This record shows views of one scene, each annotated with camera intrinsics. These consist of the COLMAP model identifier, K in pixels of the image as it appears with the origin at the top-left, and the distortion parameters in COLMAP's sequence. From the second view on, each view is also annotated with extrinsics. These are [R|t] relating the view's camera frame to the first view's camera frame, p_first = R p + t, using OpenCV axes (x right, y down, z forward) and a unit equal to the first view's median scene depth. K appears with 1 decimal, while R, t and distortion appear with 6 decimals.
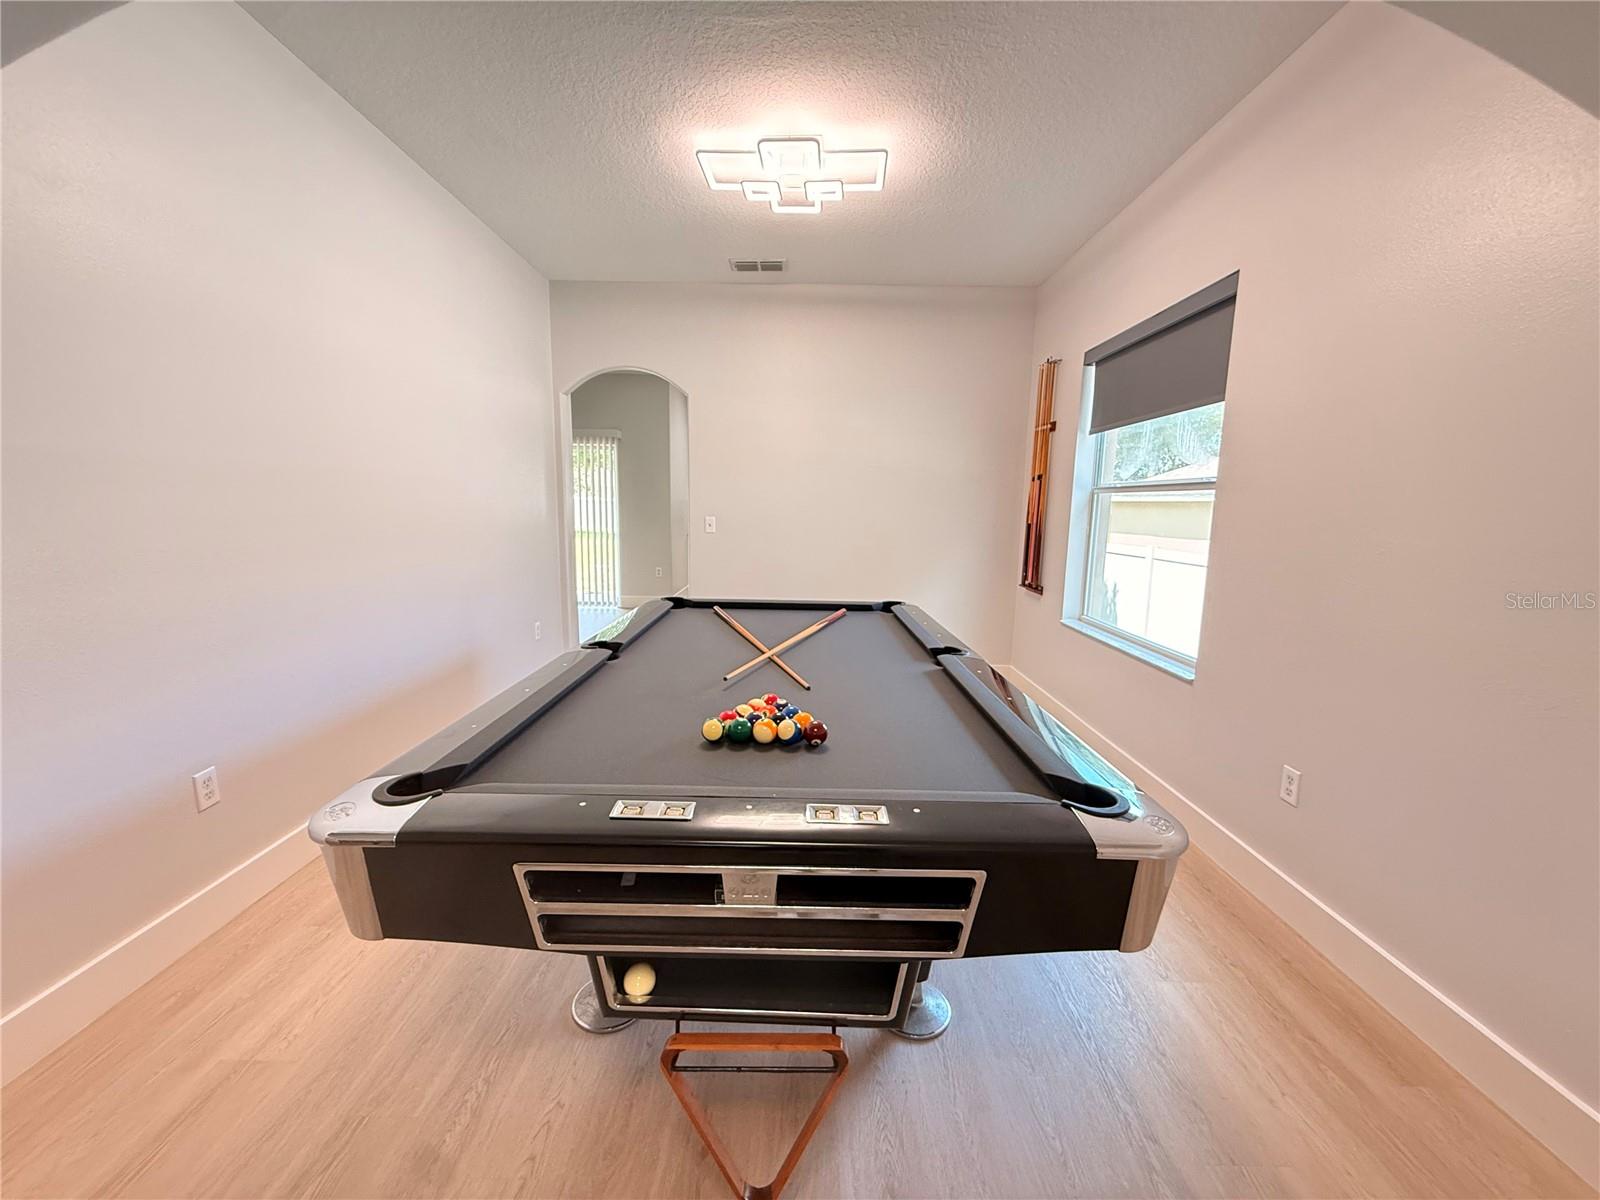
lens RADIAL K [[634.2, 0, 801.8], [0, 634.2, 593.5], [0, 0, 1]] dist [0.007426, 0.000486]
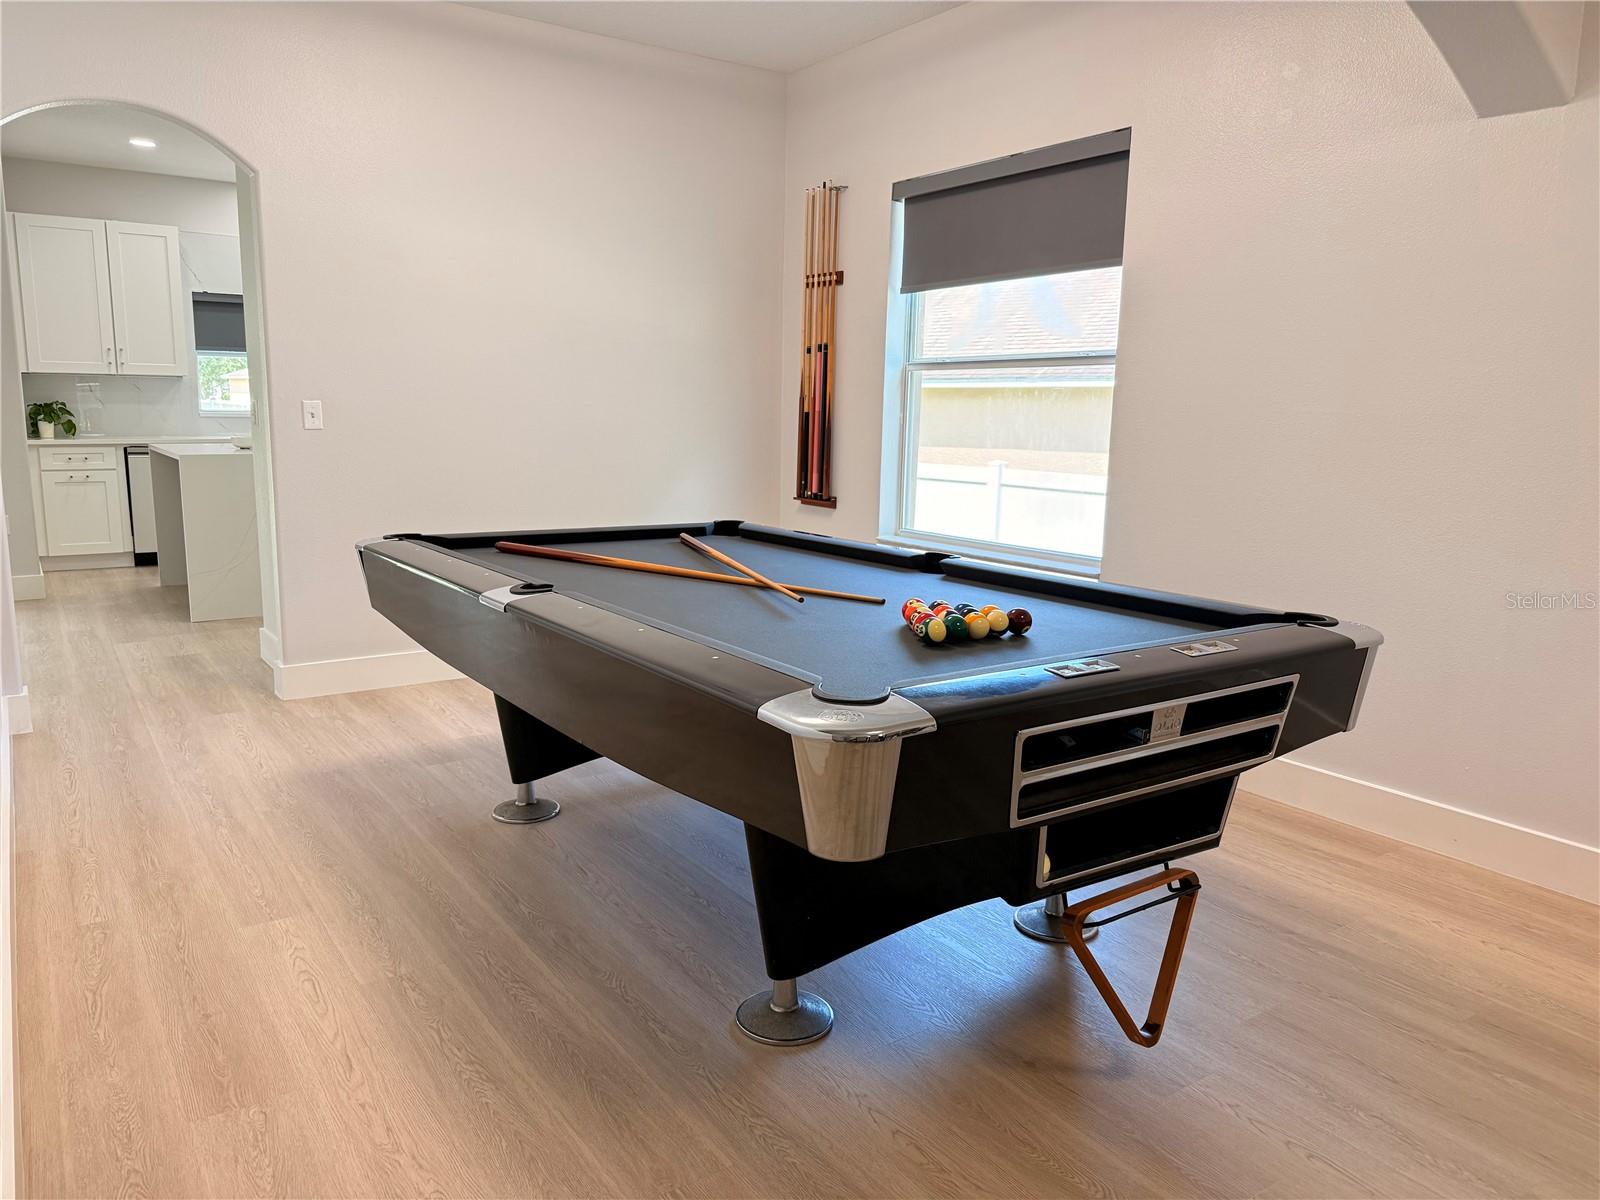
lens RADIAL K [[1097.0, 0, 805.1], [0, 1097.0, 624.4], [0, 0, 1]] dist [0.048228, -0.046037]
pose [[0.817235, -0.110560, 0.565599, -0.465690], [0.075005, 0.993483, 0.085826, 0.028447], [-0.571402, -0.027717, 0.820202, -0.047725]]
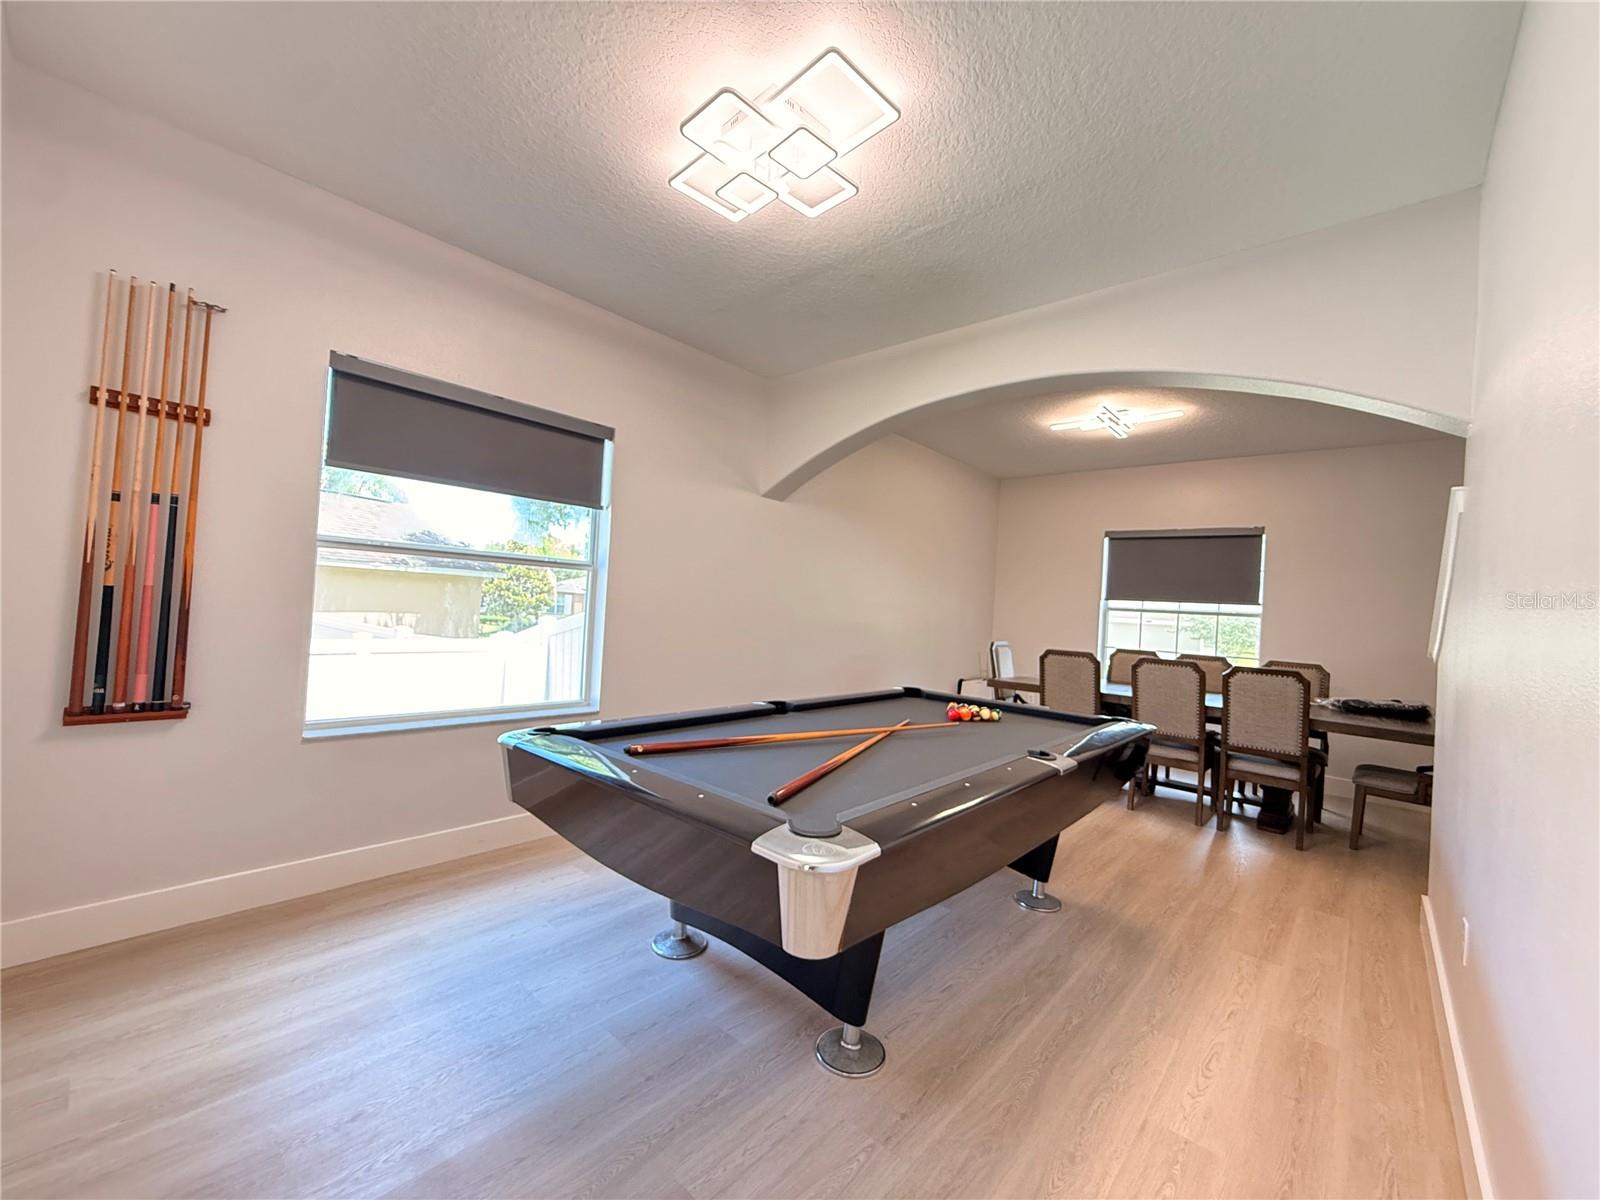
lens RADIAL K [[634.2, 0, 801.8], [0, 634.2, 593.5], [0, 0, 1]] dist [0.007426, 0.000486]
pose [[-0.739658, -0.039675, 0.671812, -0.444783], [0.030770, 0.995223, 0.092652, -0.162067], [-0.672279, 0.089203, -0.734904, 1.222544]]
